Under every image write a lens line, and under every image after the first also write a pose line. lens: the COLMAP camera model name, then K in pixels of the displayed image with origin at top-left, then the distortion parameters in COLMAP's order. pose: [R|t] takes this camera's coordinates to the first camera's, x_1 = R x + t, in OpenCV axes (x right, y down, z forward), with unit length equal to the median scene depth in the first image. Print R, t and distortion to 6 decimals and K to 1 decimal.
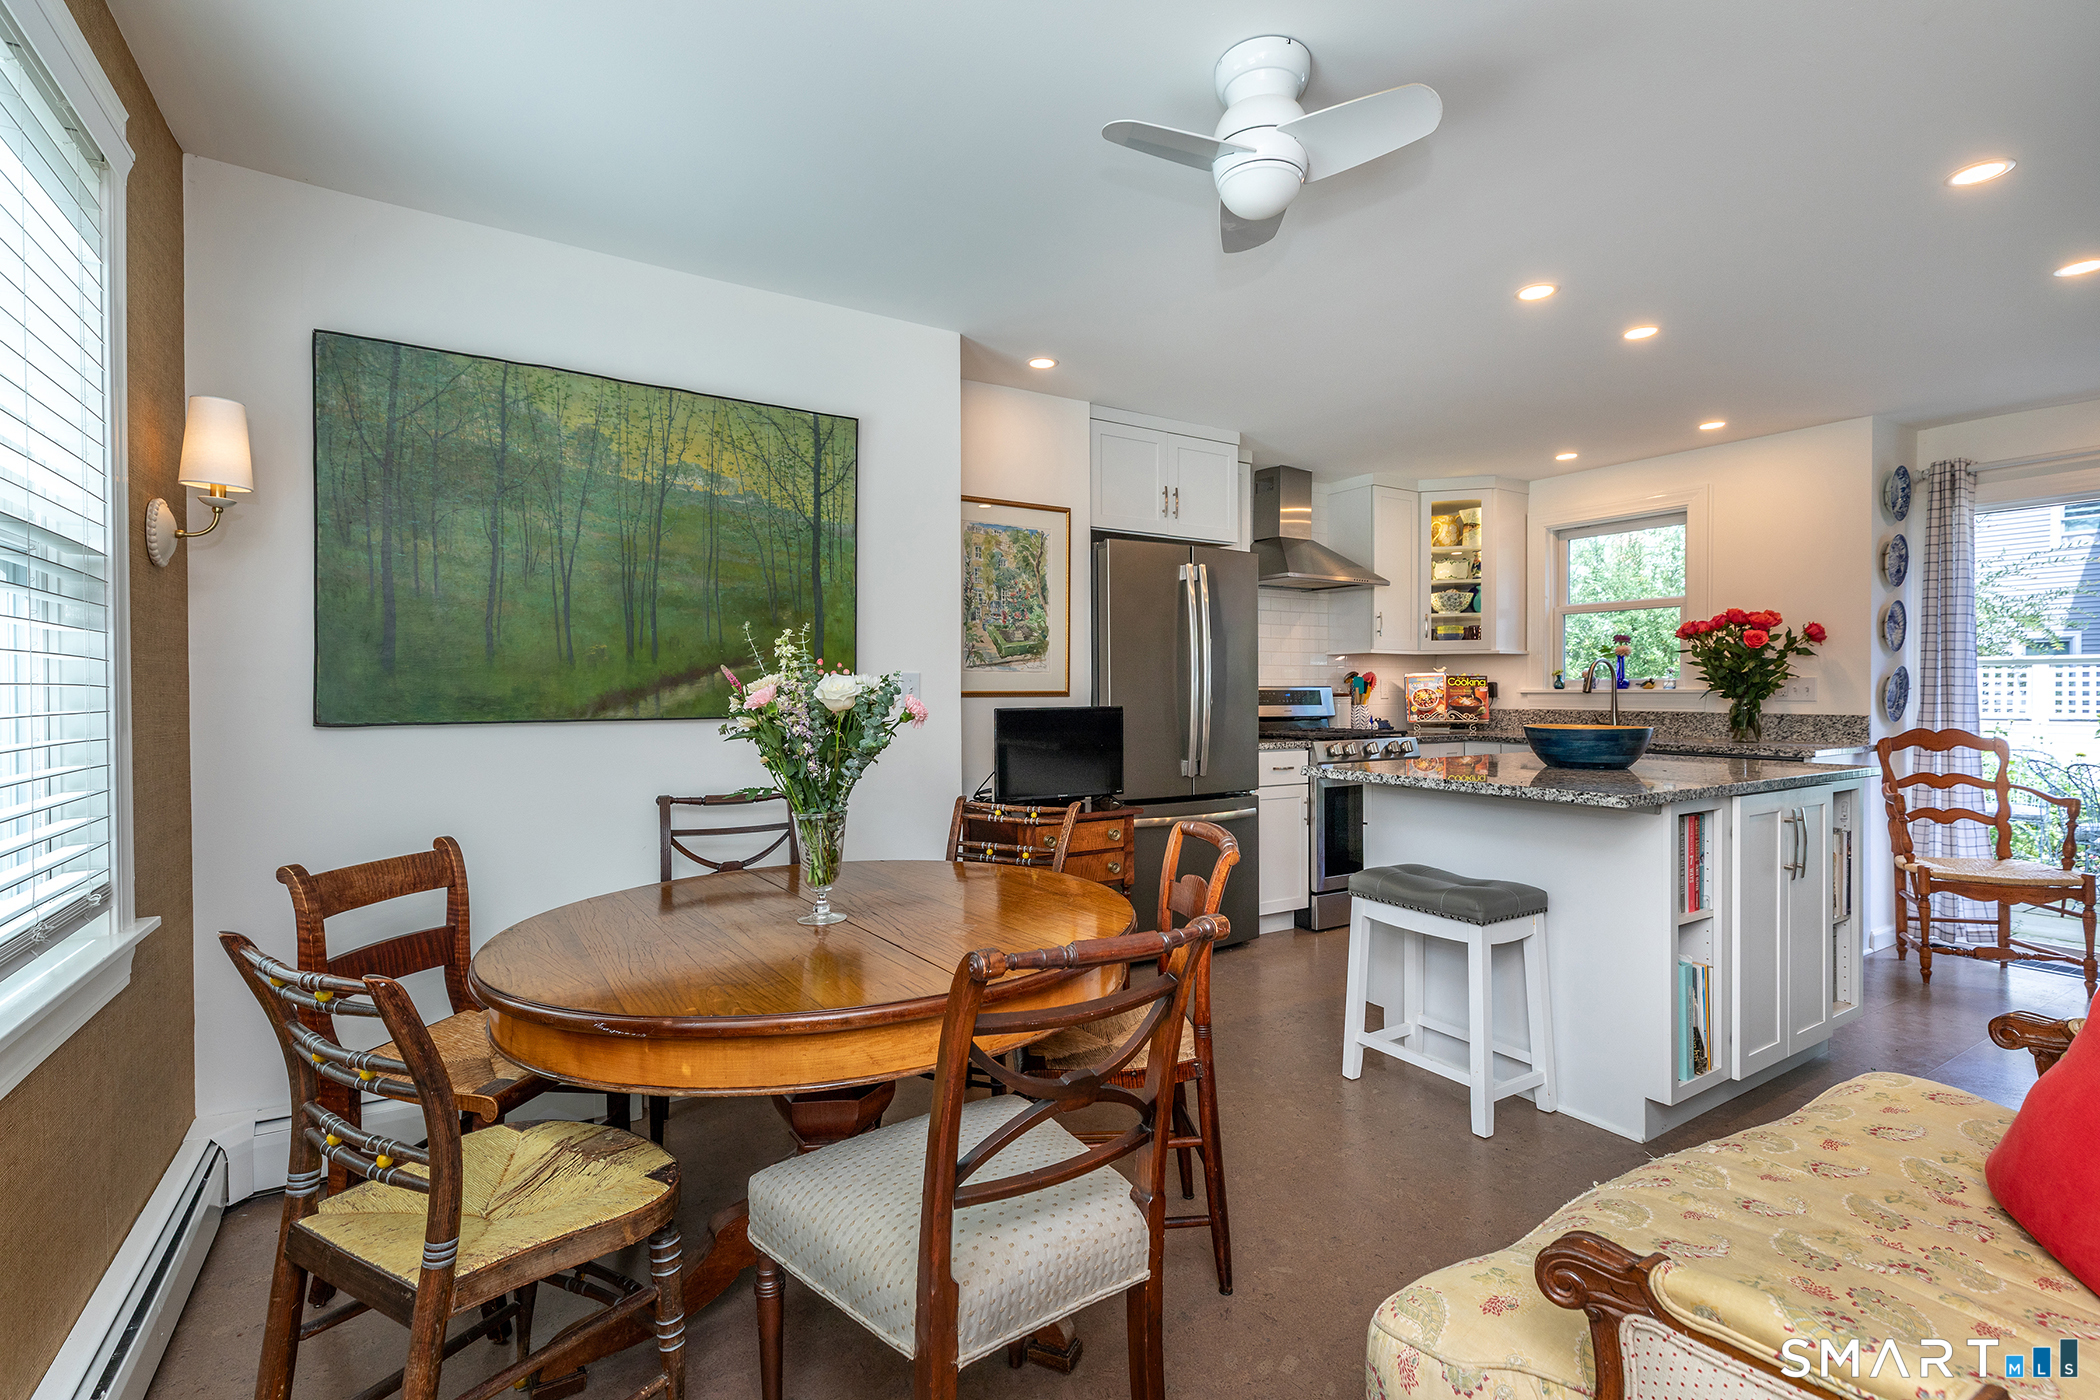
lens RADIAL K [[934.5, 0, 1050.0], [0, 934.5, 700.0], [0, 0, 1]] dist [0.000529, -0.001080]
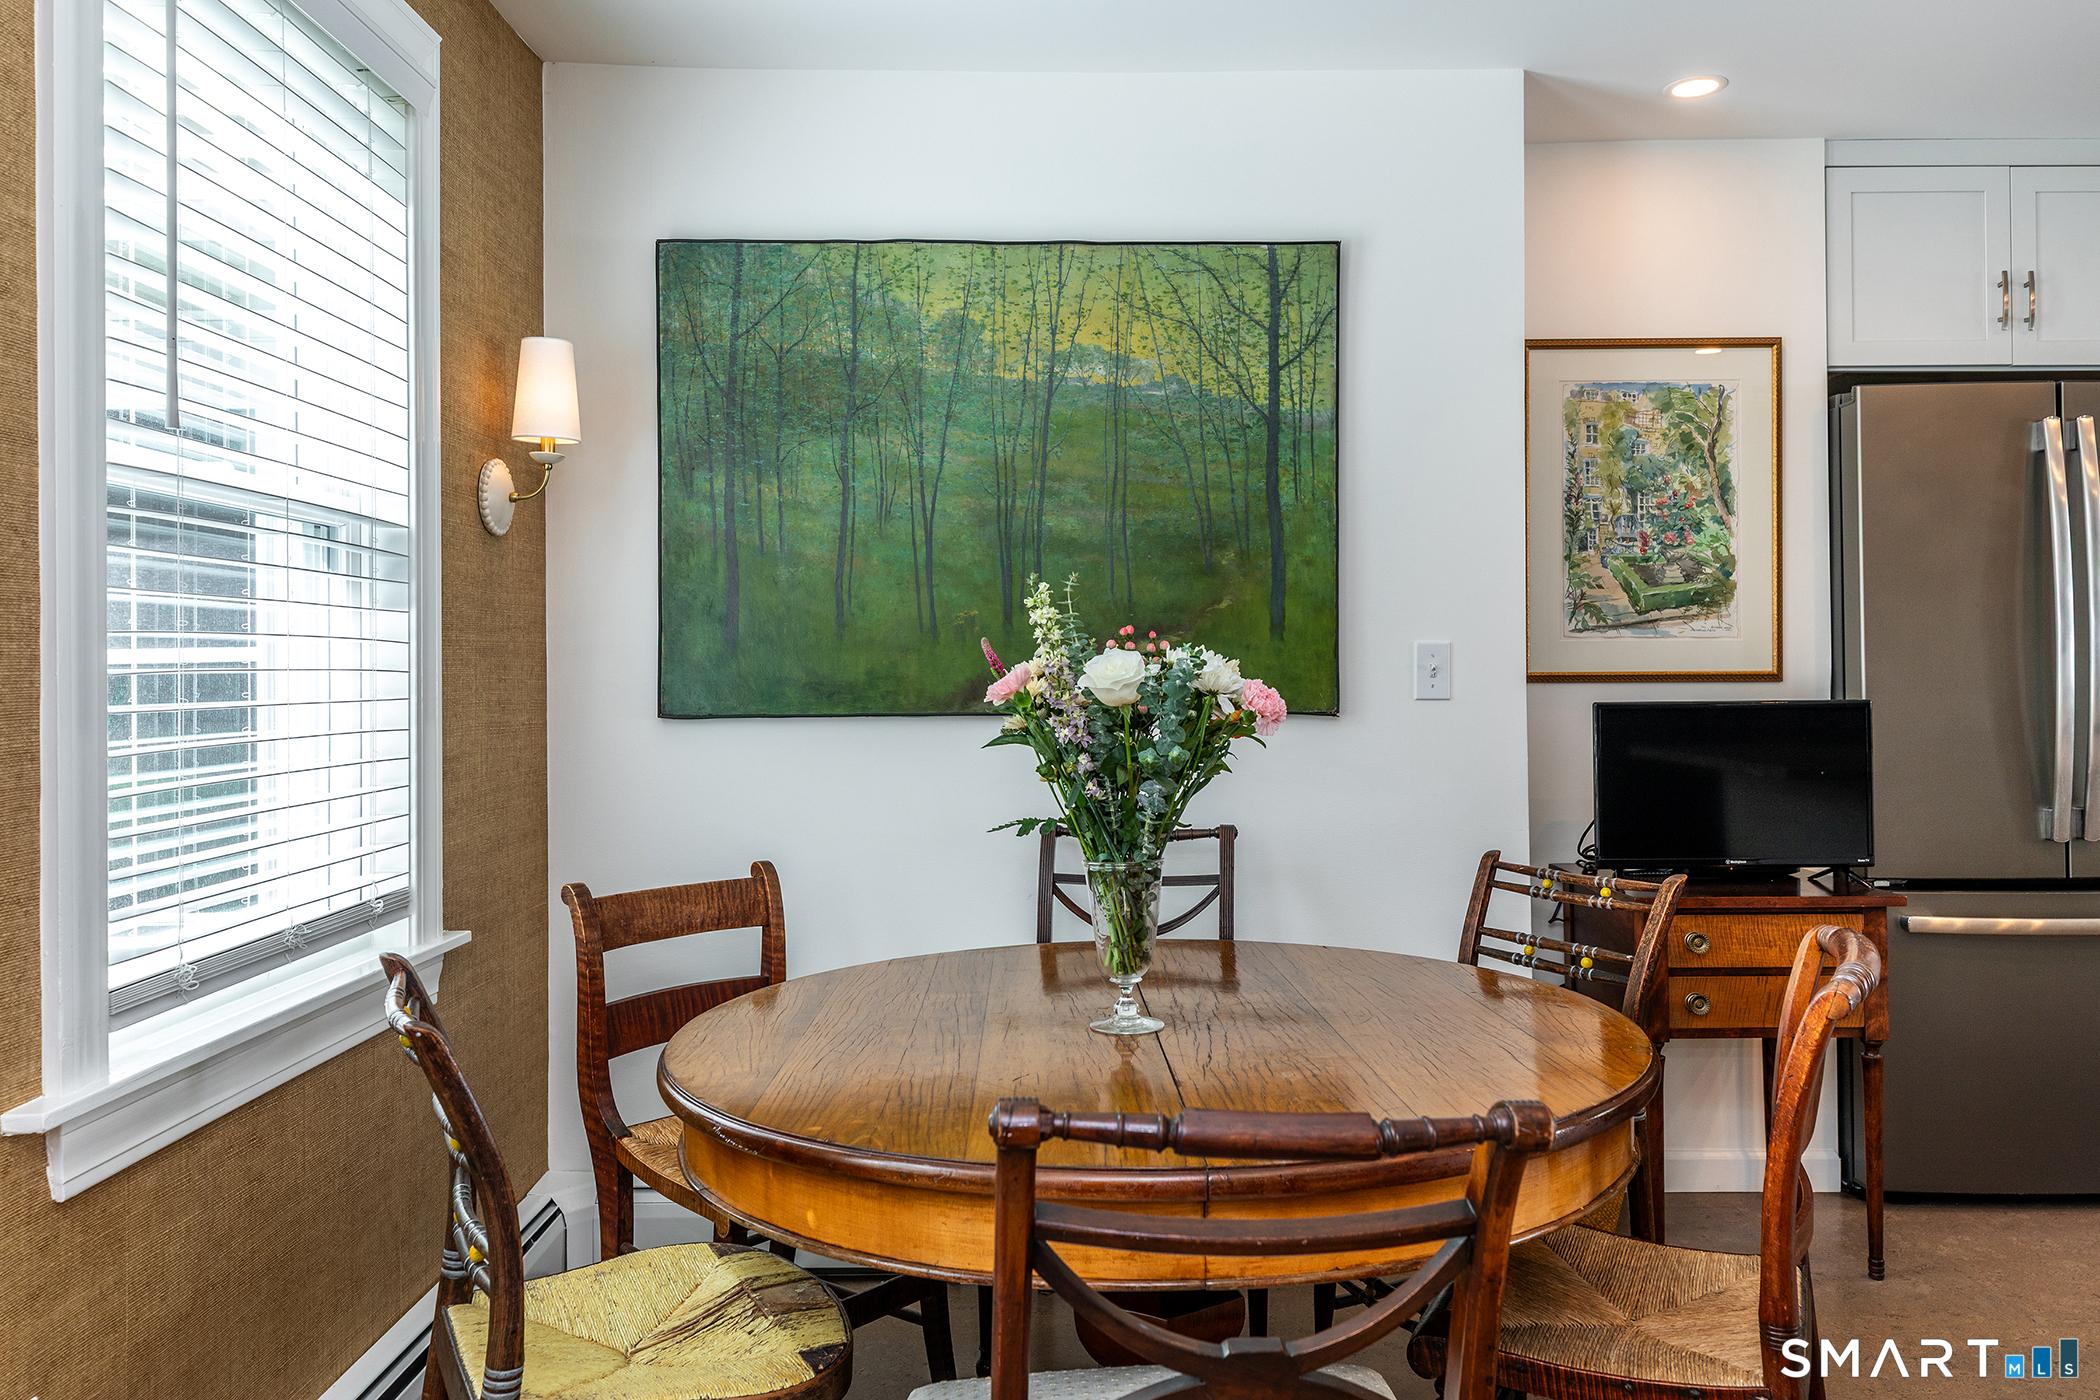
lens RADIAL K [[1467.4, 0, 1089.2], [0, 1467.4, 659.8], [0, 0, 1]] dist [0.018267, -0.000047]
pose [[0.850819, -0.006974, -0.525412, 0.194960], [-0.001578, 0.999873, -0.015828, -0.002869], [0.525456, 0.014296, 0.850700, 0.080346]]
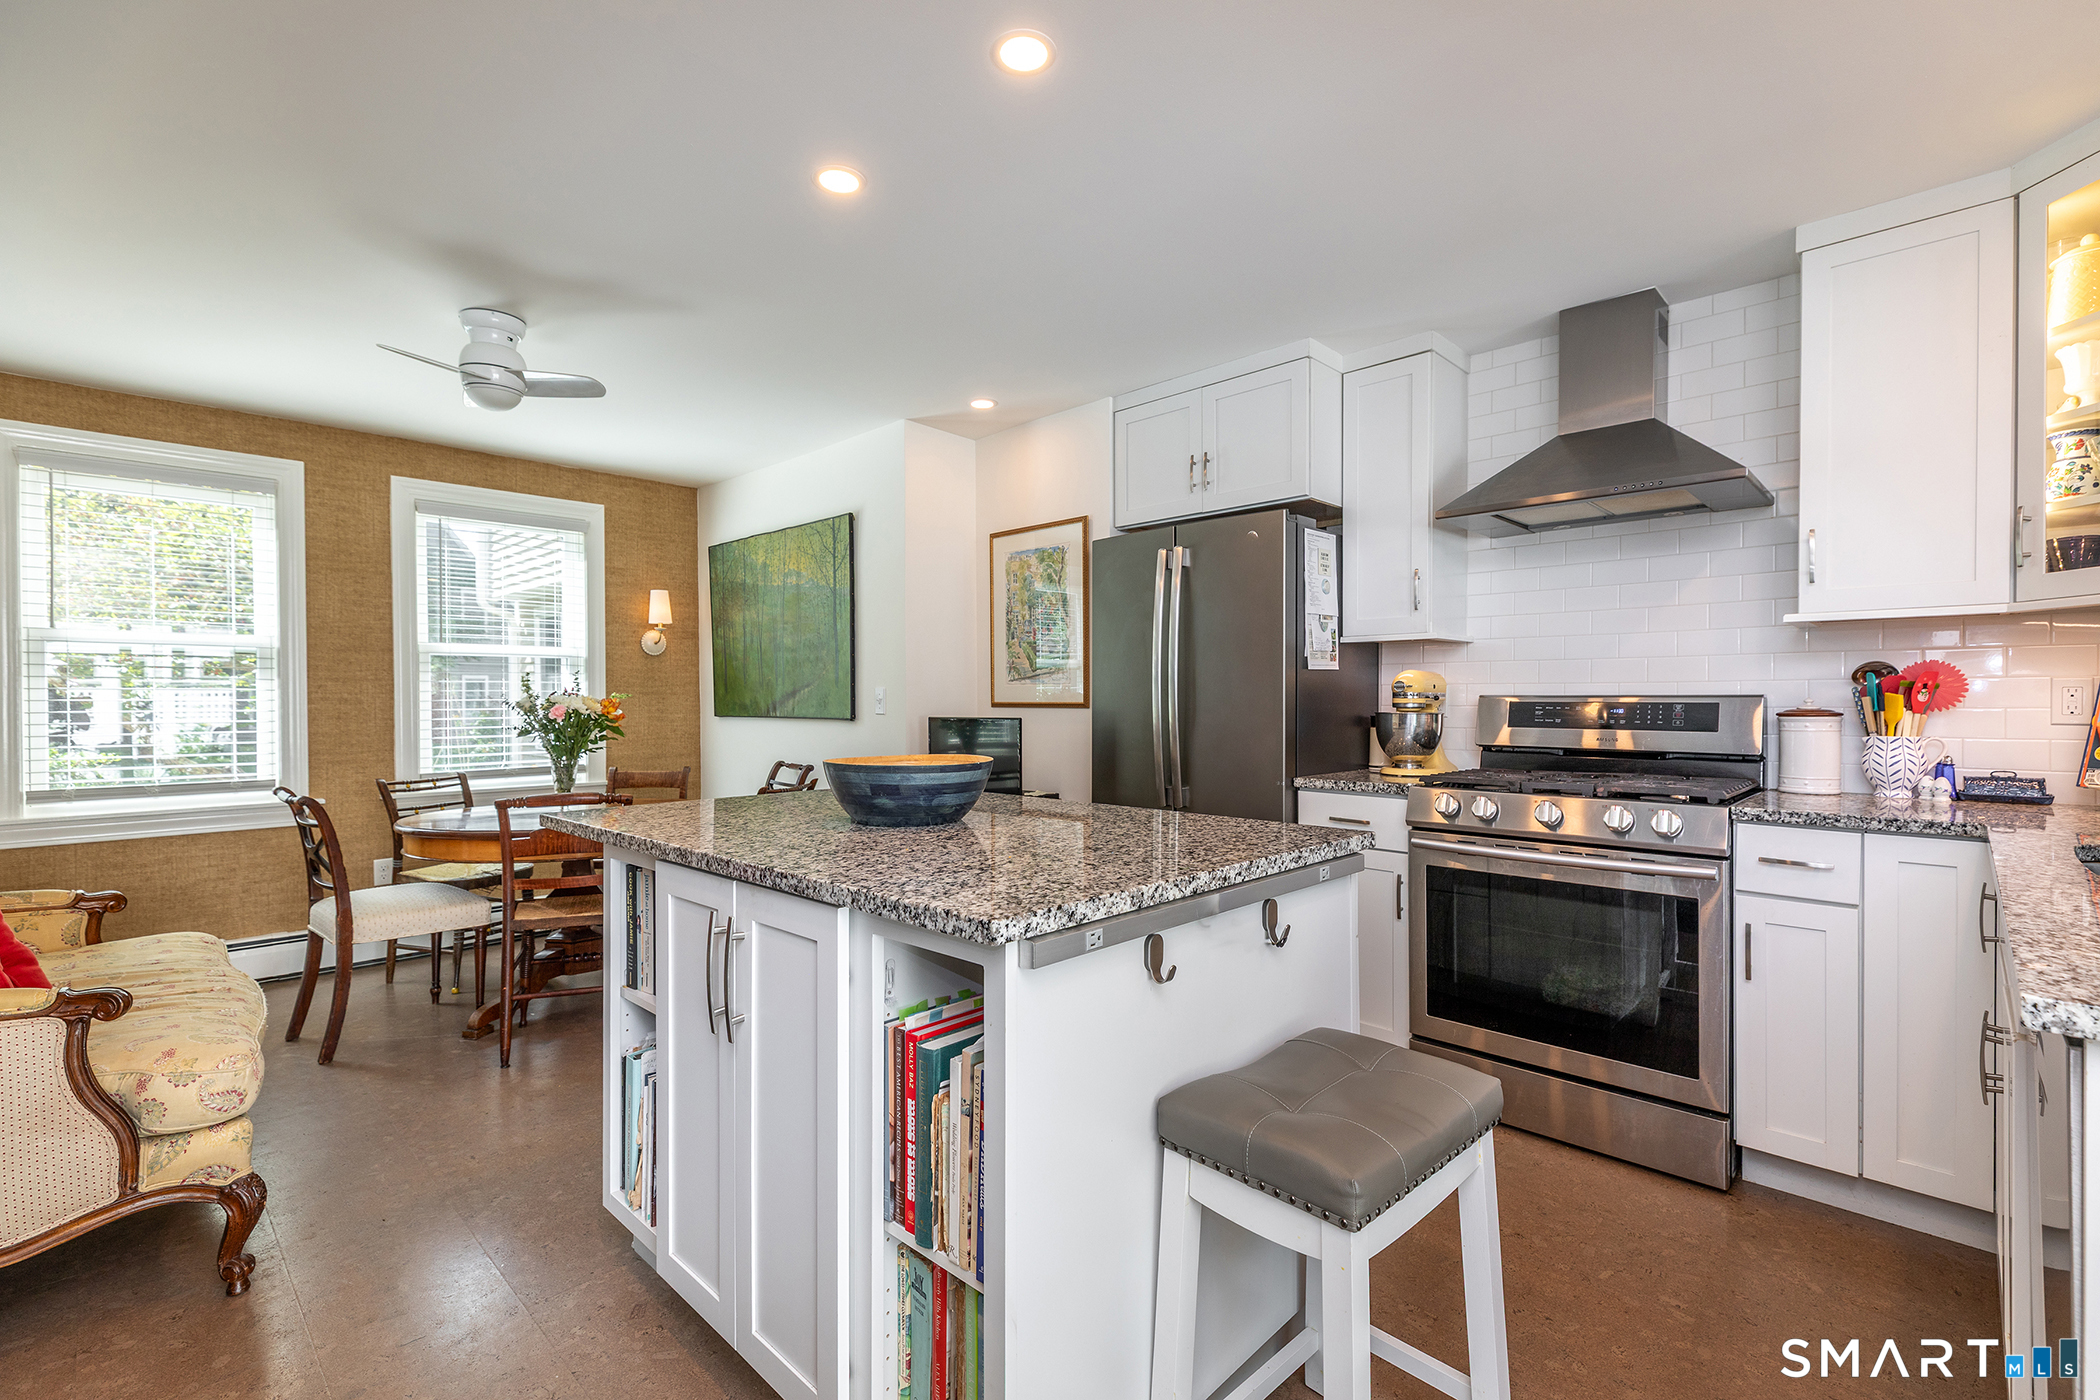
lens RADIAL K [[934.5, 0, 1050.0], [0, 934.5, 700.0], [0, 0, 1]] dist [0.000529, -0.001080]
pose [[0.243496, 0.001211, -0.969901, 1.447032], [-0.007404, 0.999972, -0.000610, -0.016448], [0.969874, 0.007330, 0.243498, 1.087935]]
